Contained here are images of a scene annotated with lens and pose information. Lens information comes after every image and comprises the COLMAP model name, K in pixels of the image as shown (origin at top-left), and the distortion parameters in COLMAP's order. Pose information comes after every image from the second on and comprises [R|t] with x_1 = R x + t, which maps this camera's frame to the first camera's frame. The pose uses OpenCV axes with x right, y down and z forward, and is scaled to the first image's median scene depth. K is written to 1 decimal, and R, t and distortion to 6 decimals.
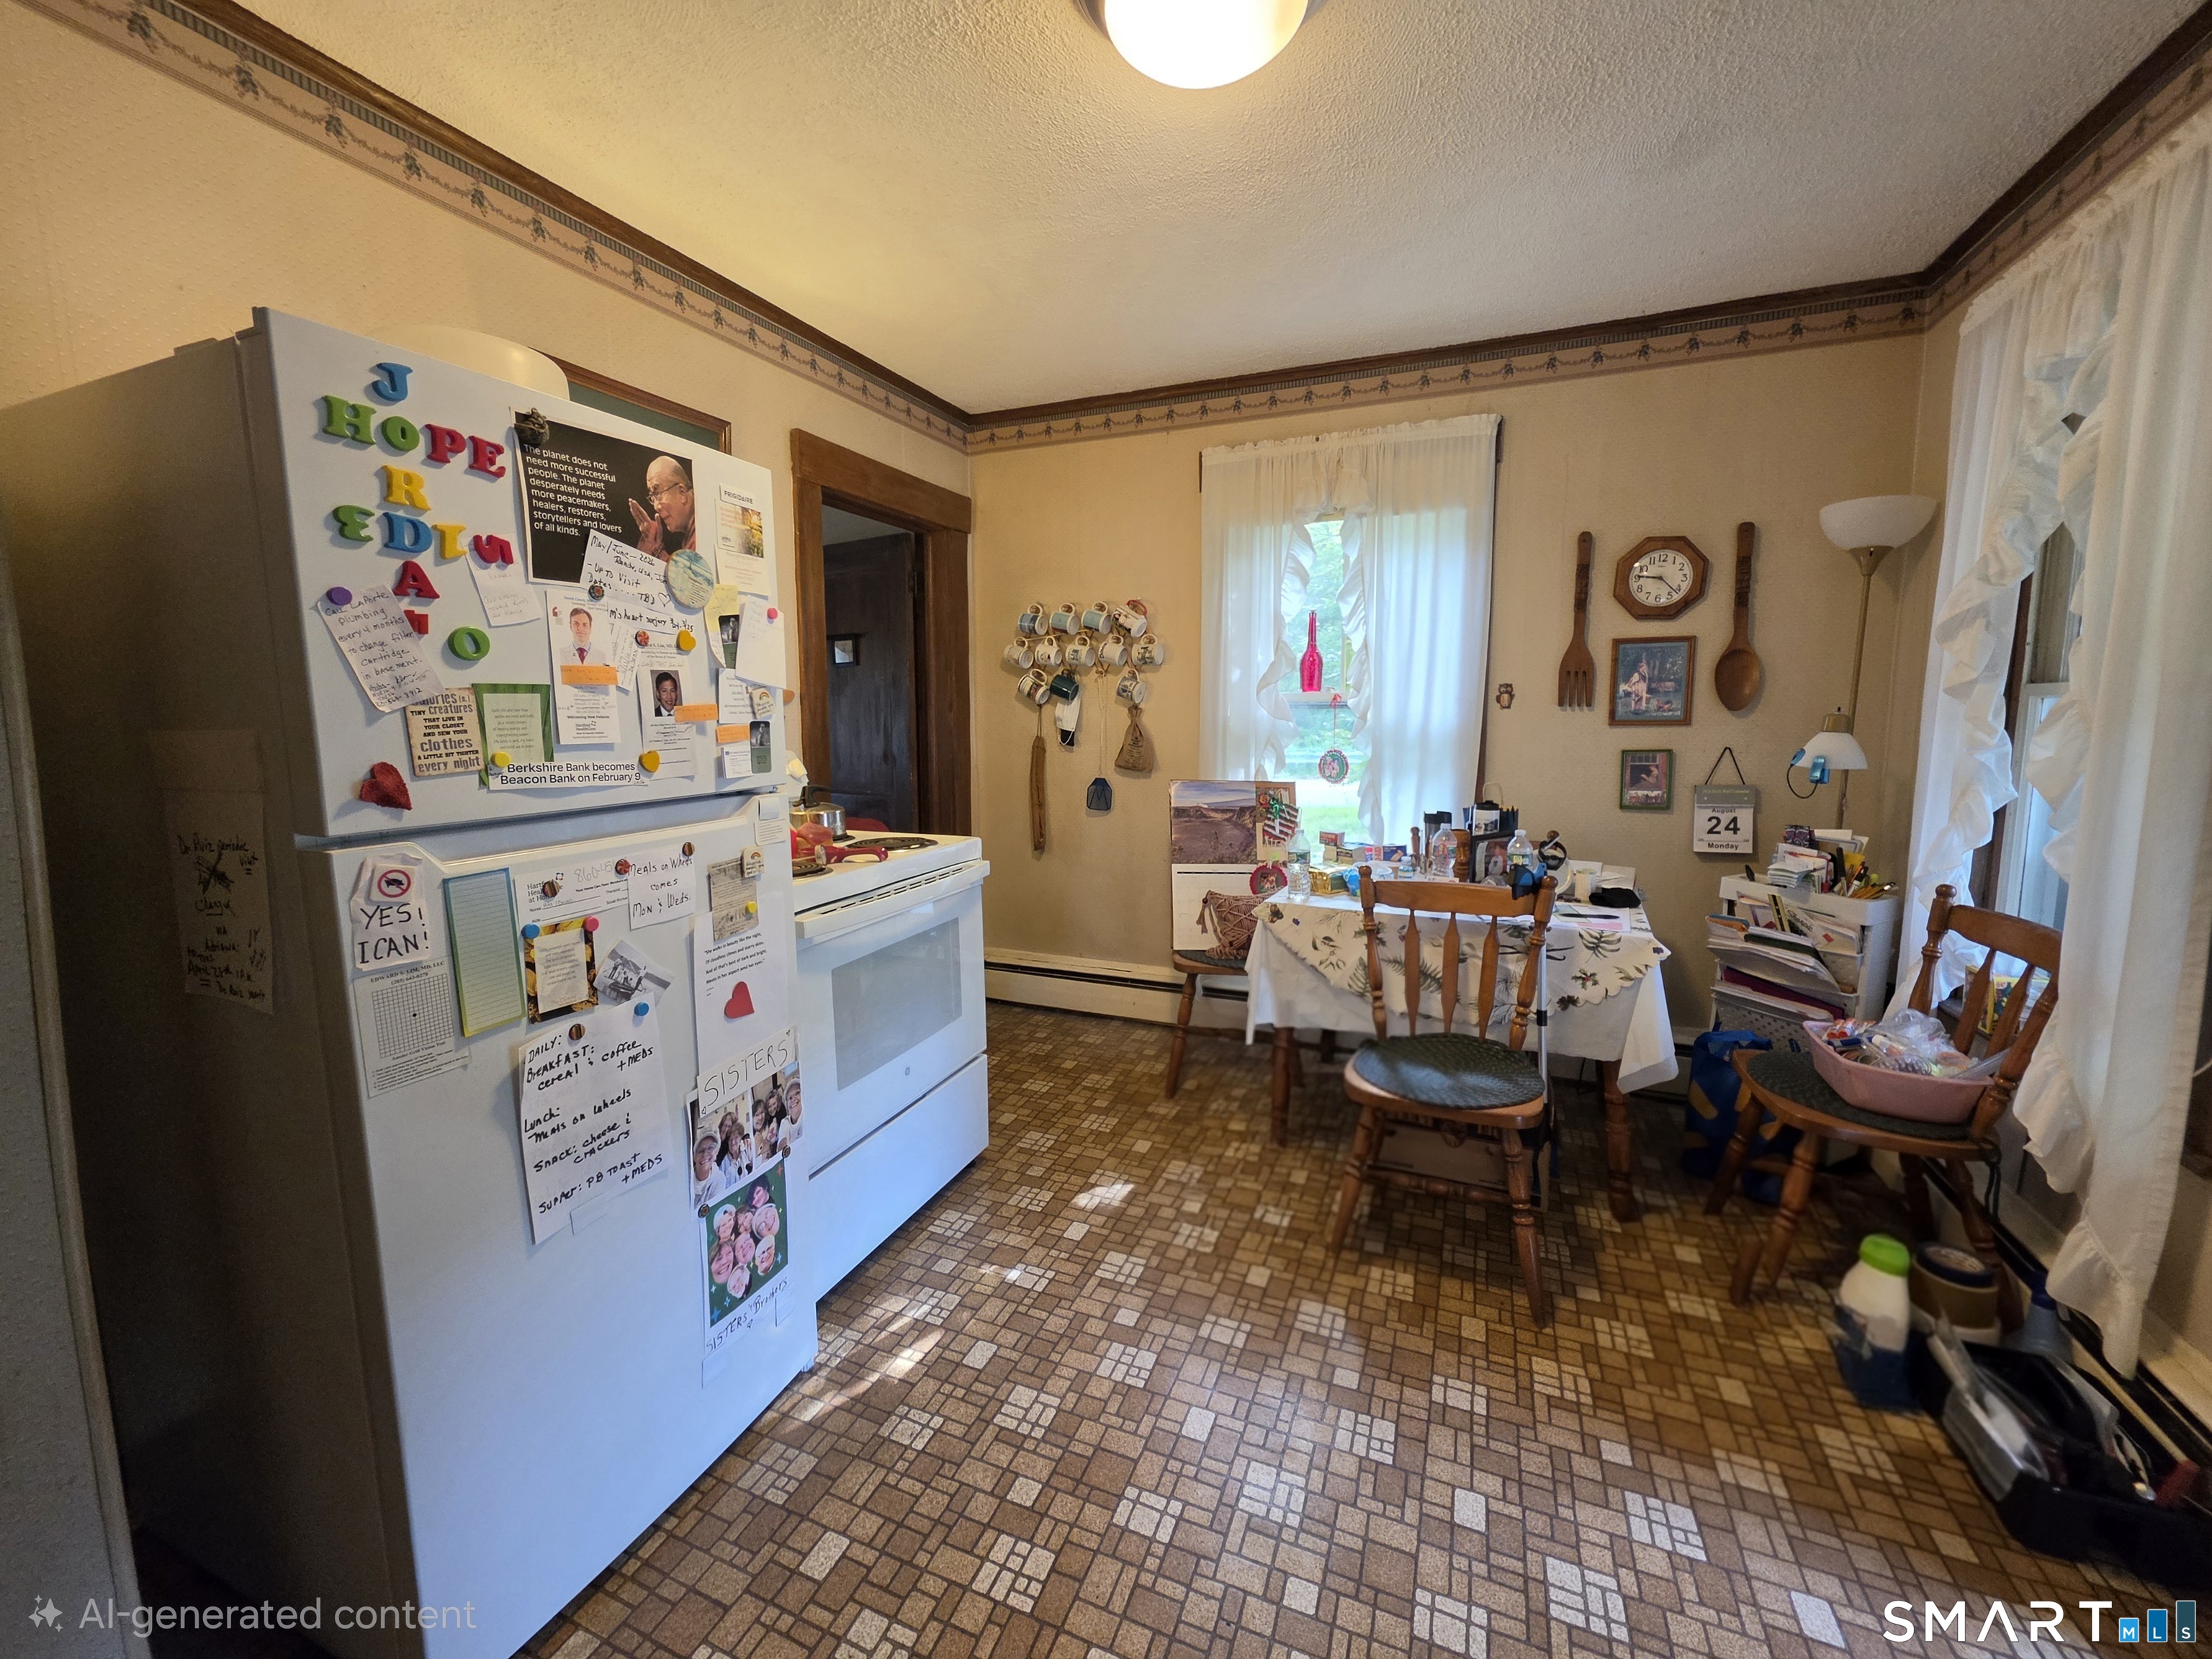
lens RADIAL K [[890.9, 0, 1095.1], [0, 890.9, 818.6], [0, 0, 1]] dist [-0.003989, -0.000157]
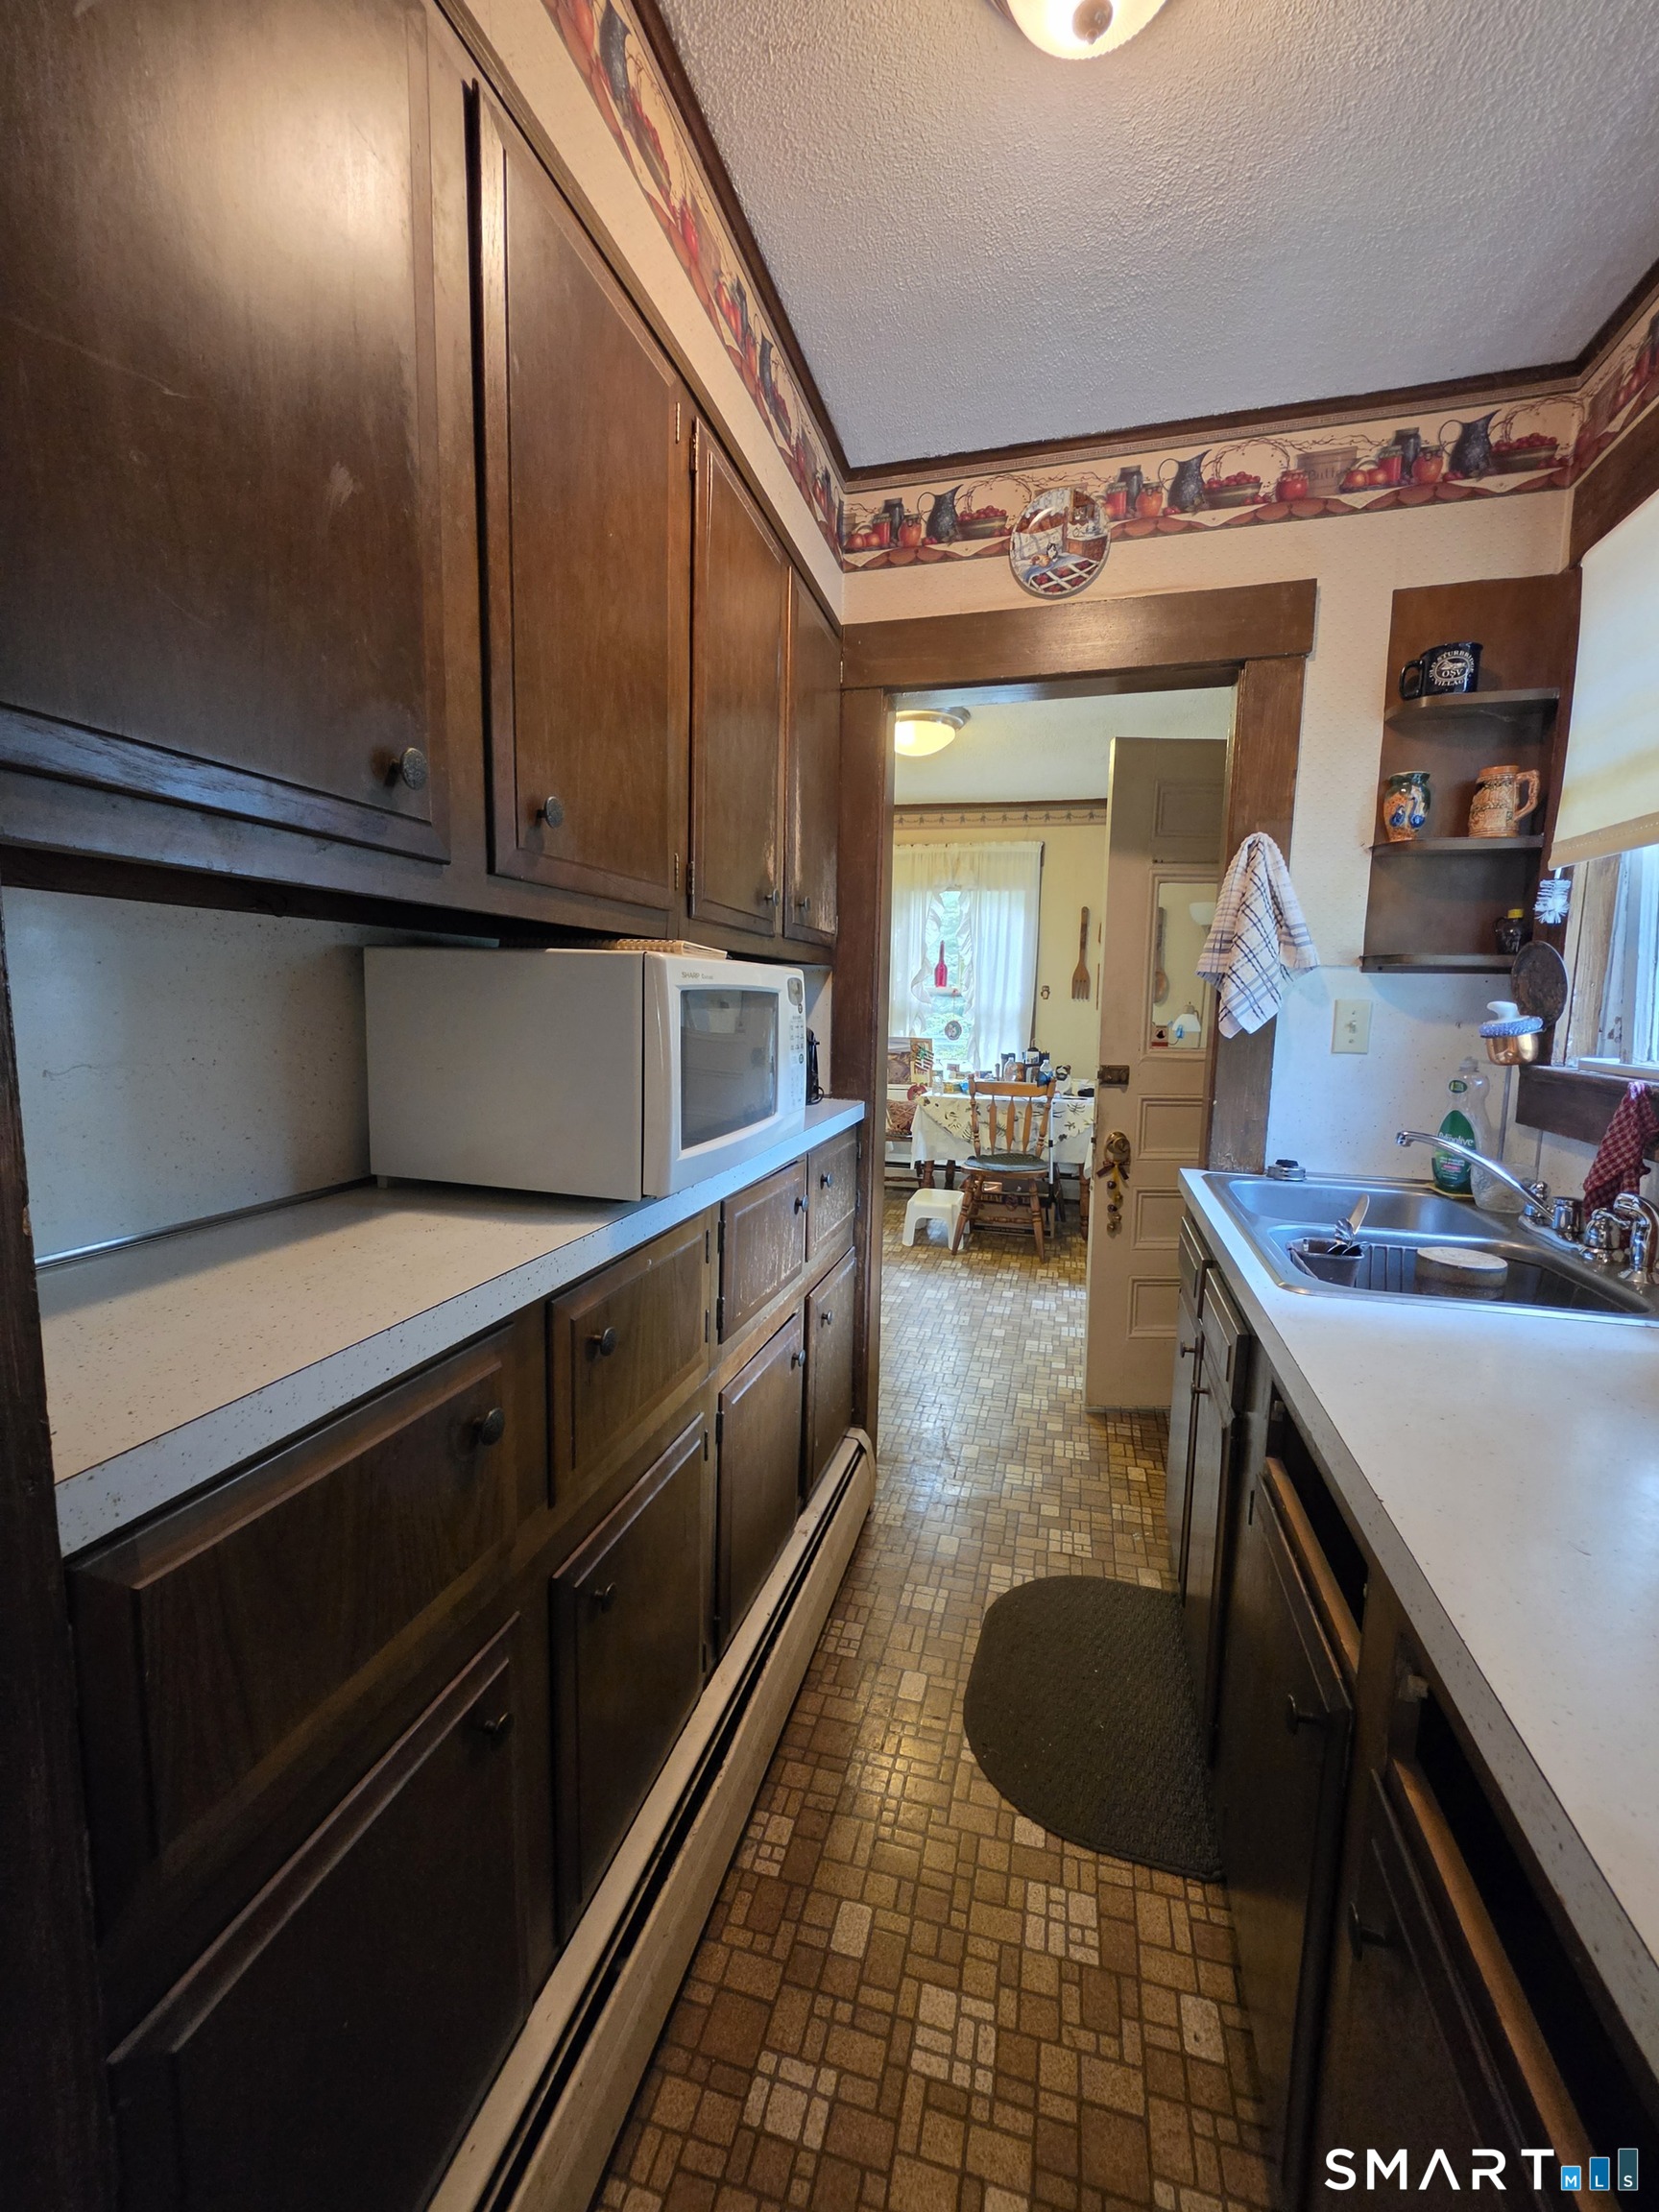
lens RADIAL K [[890.9, 0, 830.3], [0, 890.9, 1108.2], [0, 0, 1]] dist [-0.003989, -0.000157]
pose [[0.989875, 0.006269, 0.141806, -0.273705], [-0.007384, 0.999946, 0.007341, 0.105239], [-0.141752, -0.008314, 0.989867, -0.874635]]
